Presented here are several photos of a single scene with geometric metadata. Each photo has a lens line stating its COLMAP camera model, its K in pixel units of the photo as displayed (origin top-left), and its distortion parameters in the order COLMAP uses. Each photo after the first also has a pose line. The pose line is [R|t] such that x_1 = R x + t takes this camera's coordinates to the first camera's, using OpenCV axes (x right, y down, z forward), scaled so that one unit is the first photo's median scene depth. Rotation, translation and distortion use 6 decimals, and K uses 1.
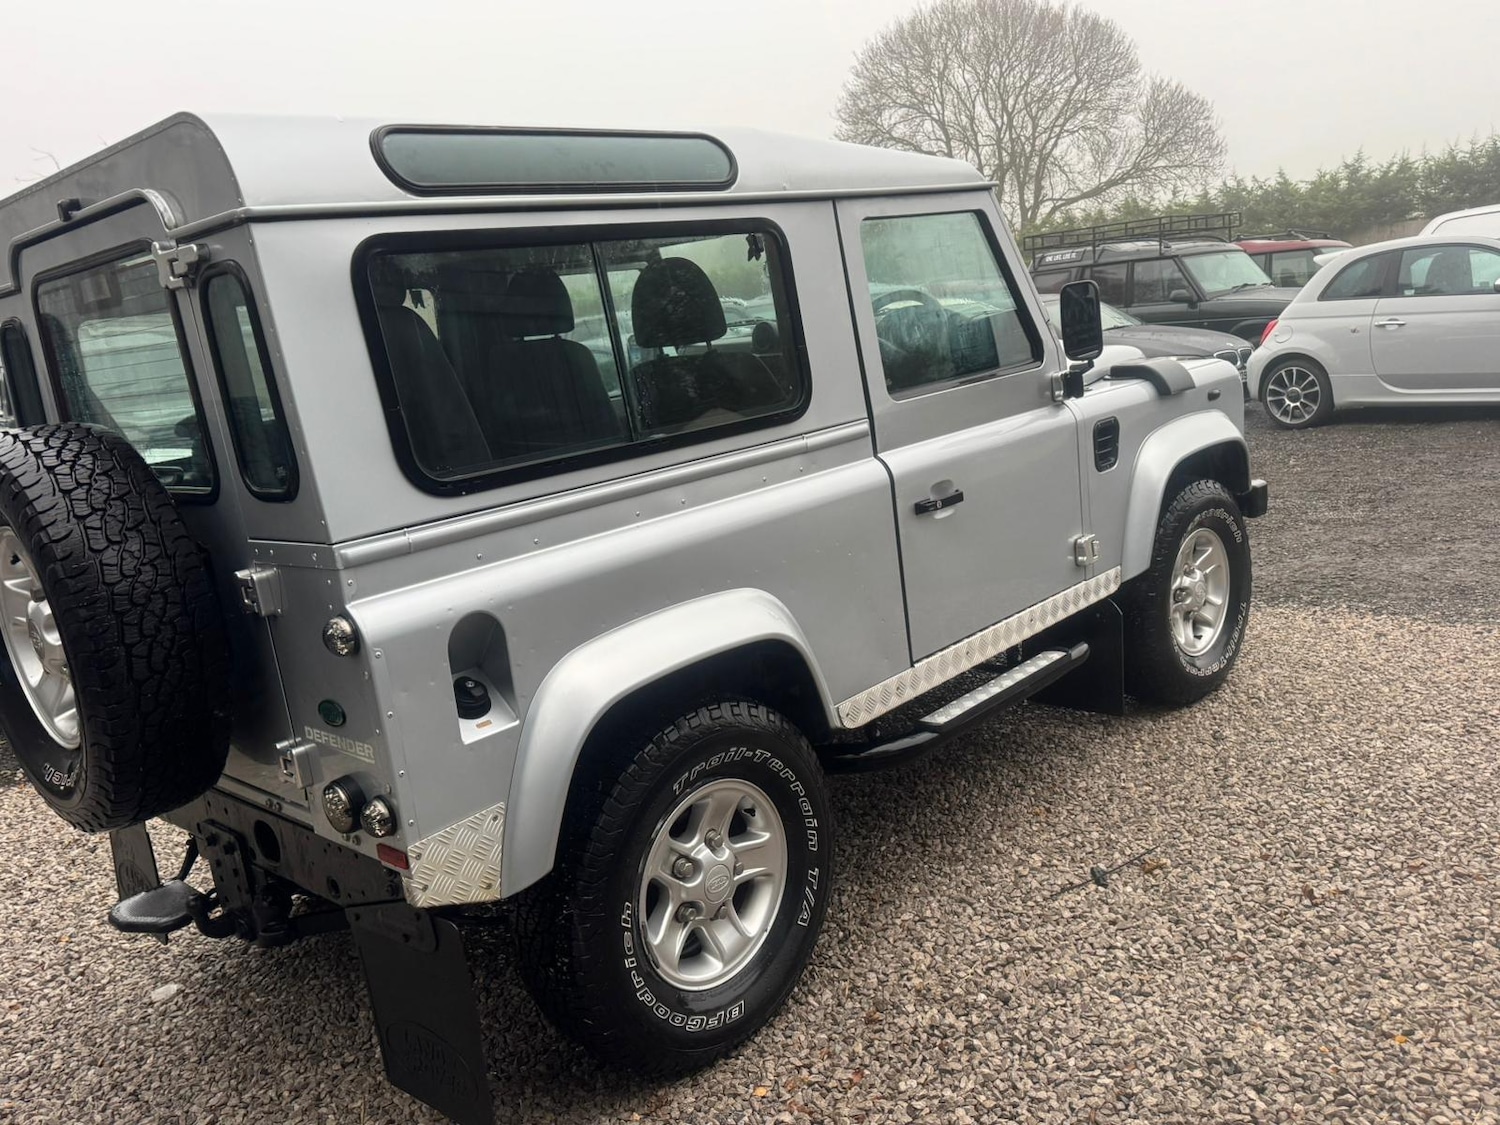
lens RADIAL K [[1221.5, 0, 774.0], [0, 1221.5, 584.9], [0, 0, 1]] dist [0.060146, -0.082889]
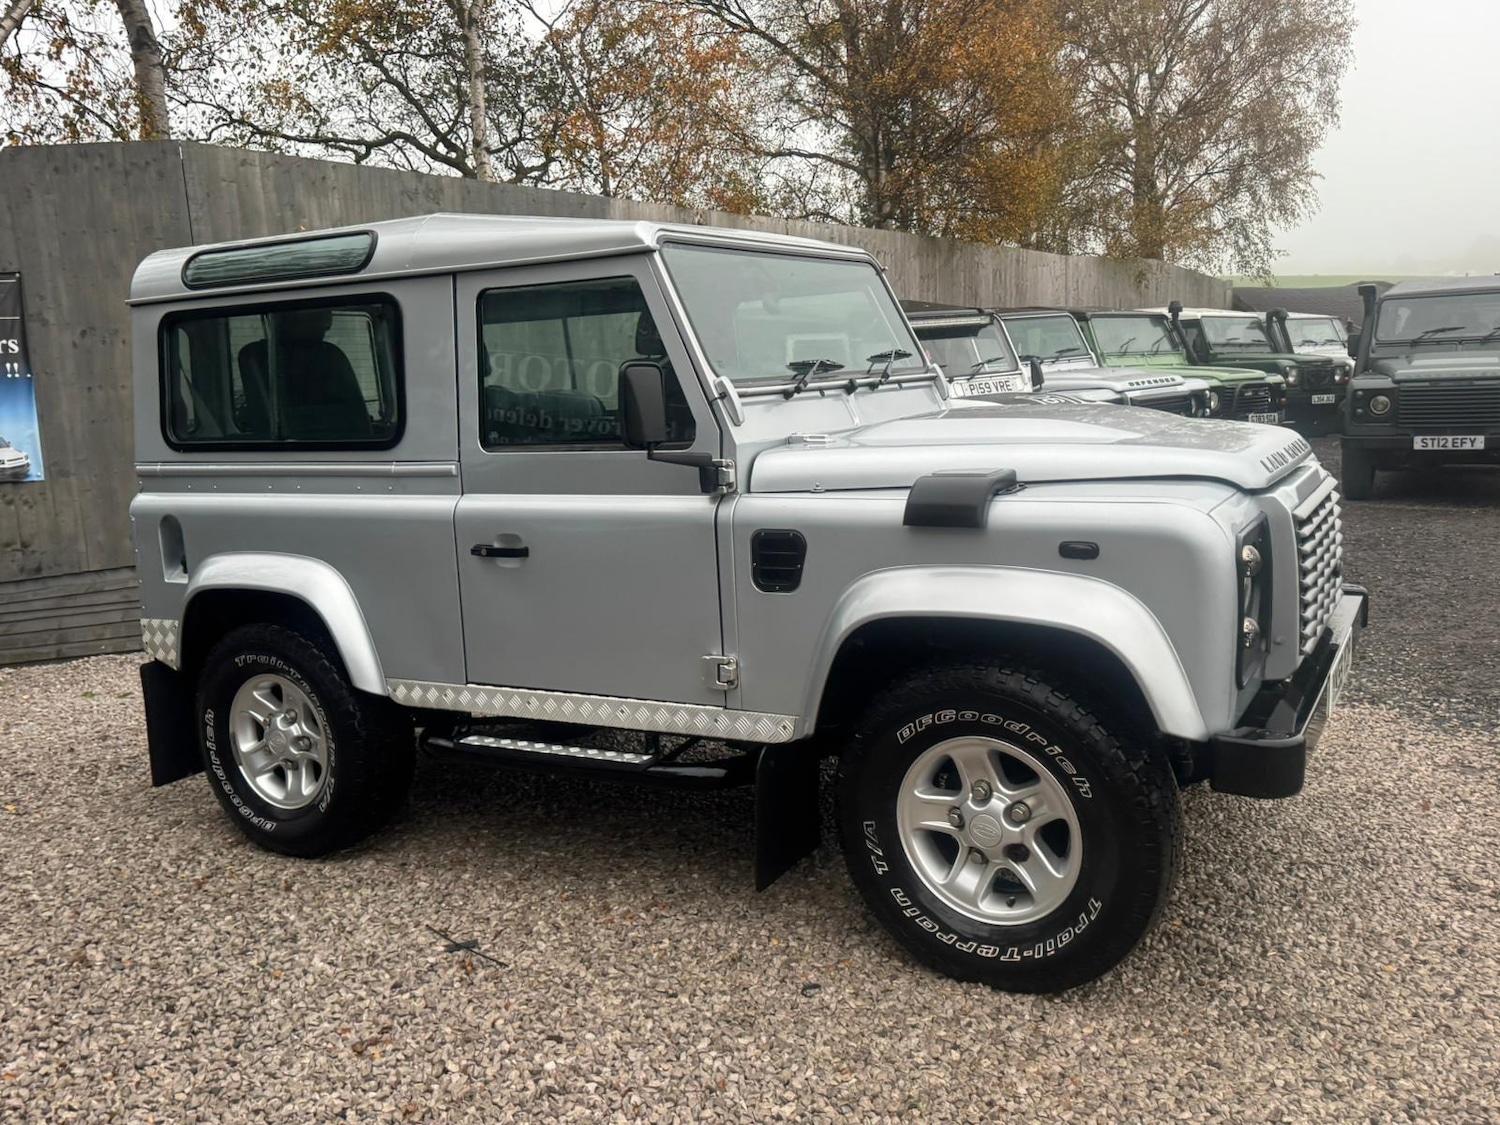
lens RADIAL K [[1273.5, 0, 753.5], [0, 1273.5, 558.5], [0, 0, 1]] dist [0.067654, -0.106698]
pose [[0.234626, 0.250564, -0.939238, 1.306090], [-0.200375, 0.957926, 0.205495, -0.353690], [0.951210, 0.139986, 0.274961, 0.946814]]
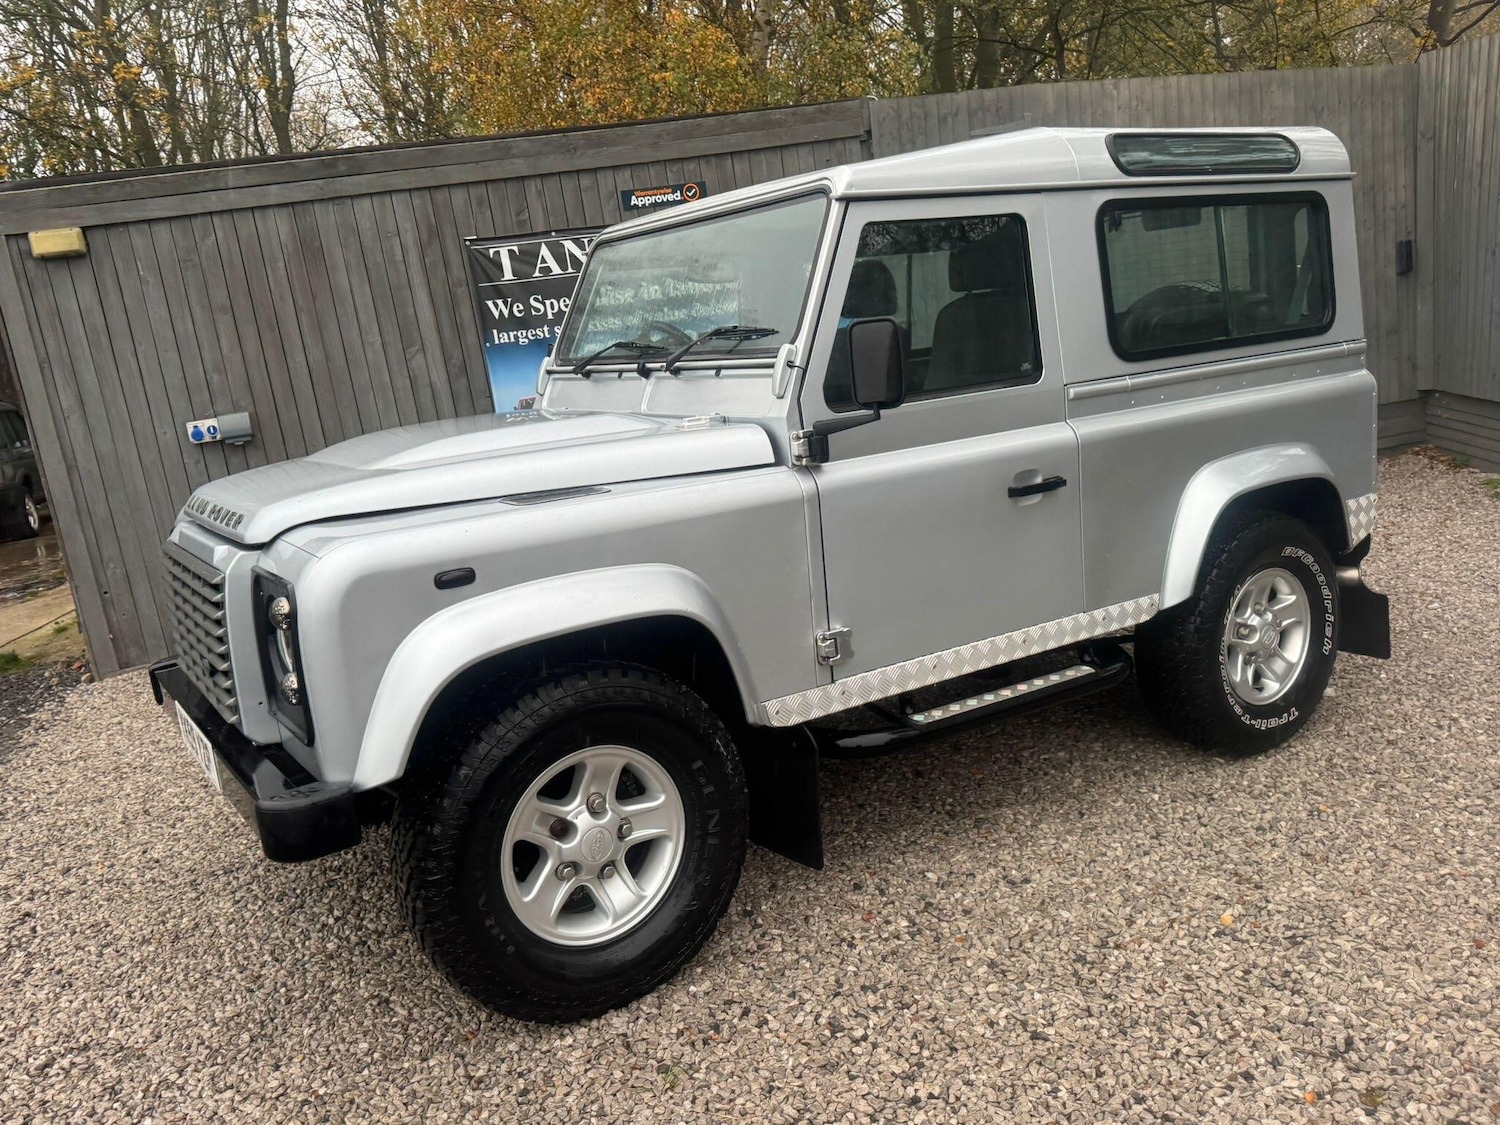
lens RADIAL K [[1221.5, 0, 750.4], [0, 1221.5, 570.9], [0, 0, 1]] dist [0.060146, -0.082889]
pose [[-0.951484, 0.157874, 0.264112, -0.297954], [0.254321, 0.886660, 0.386206, -0.536319], [-0.173205, 0.434638, -0.883793, 2.487105]]
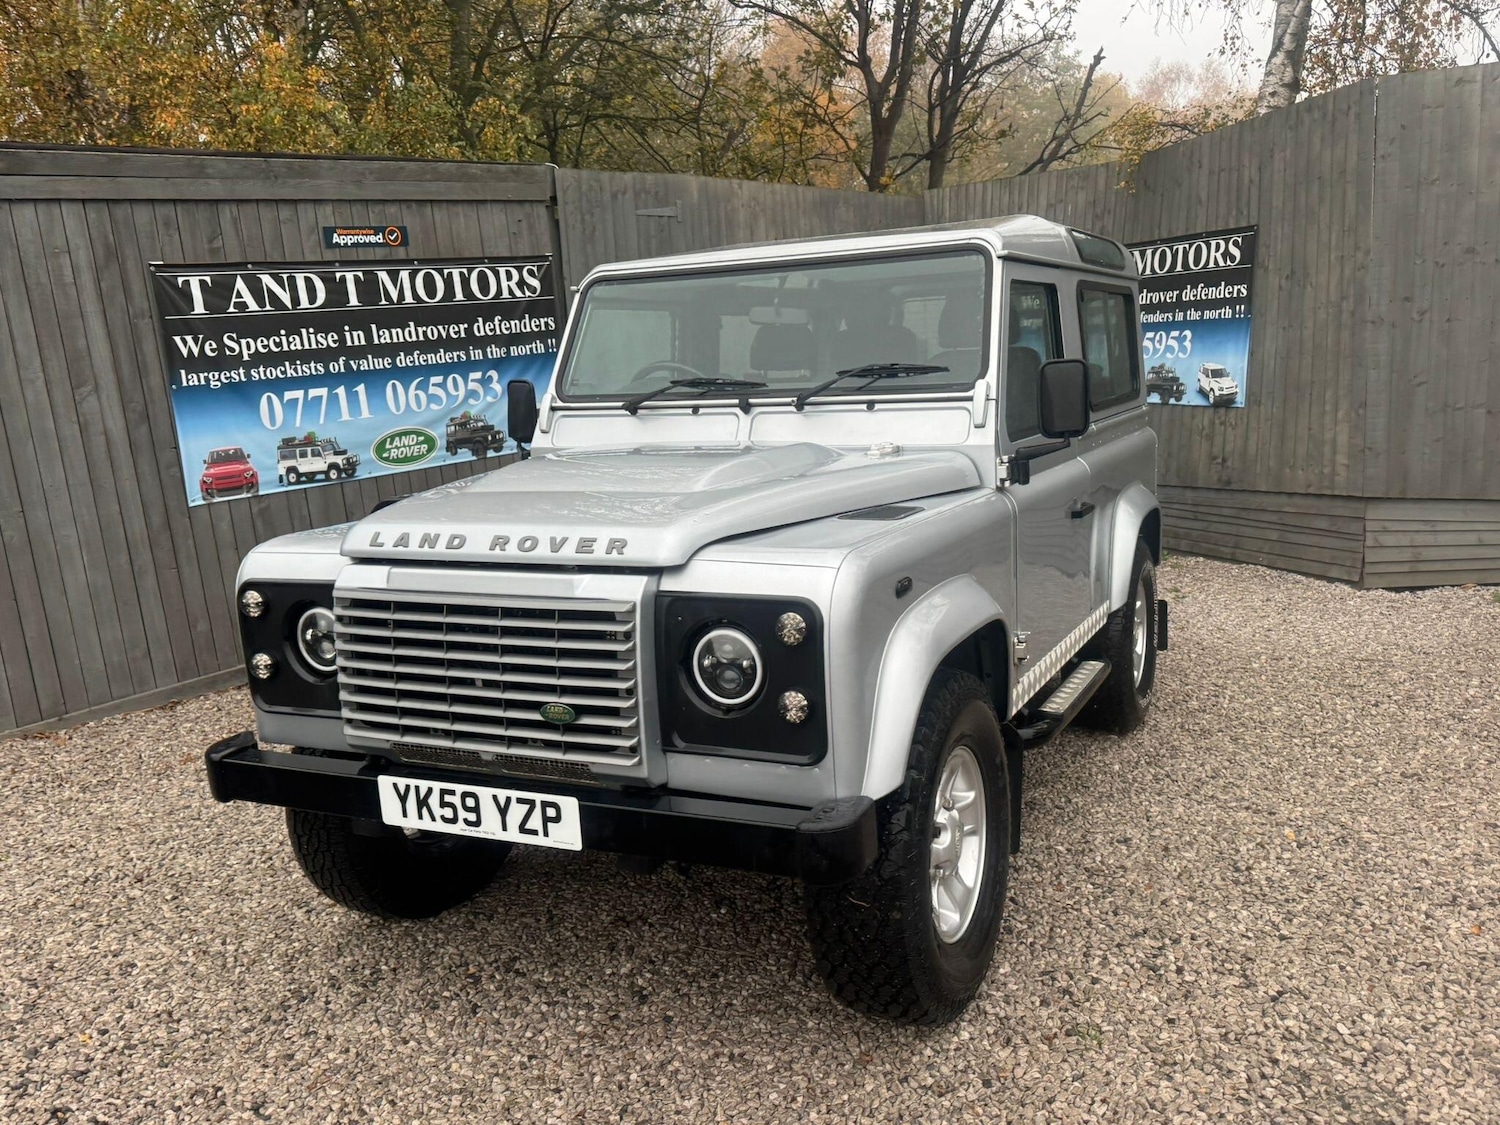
lens RADIAL K [[1221.5, 0, 773.9], [0, 1221.5, 564.9], [0, 0, 1]] dist [0.060146, -0.082889]
pose [[-0.938740, 0.212312, -0.271461, 0.419678], [0.083777, 0.904655, 0.417829, -0.637974], [0.334289, 0.369490, -0.867022, 2.490893]]
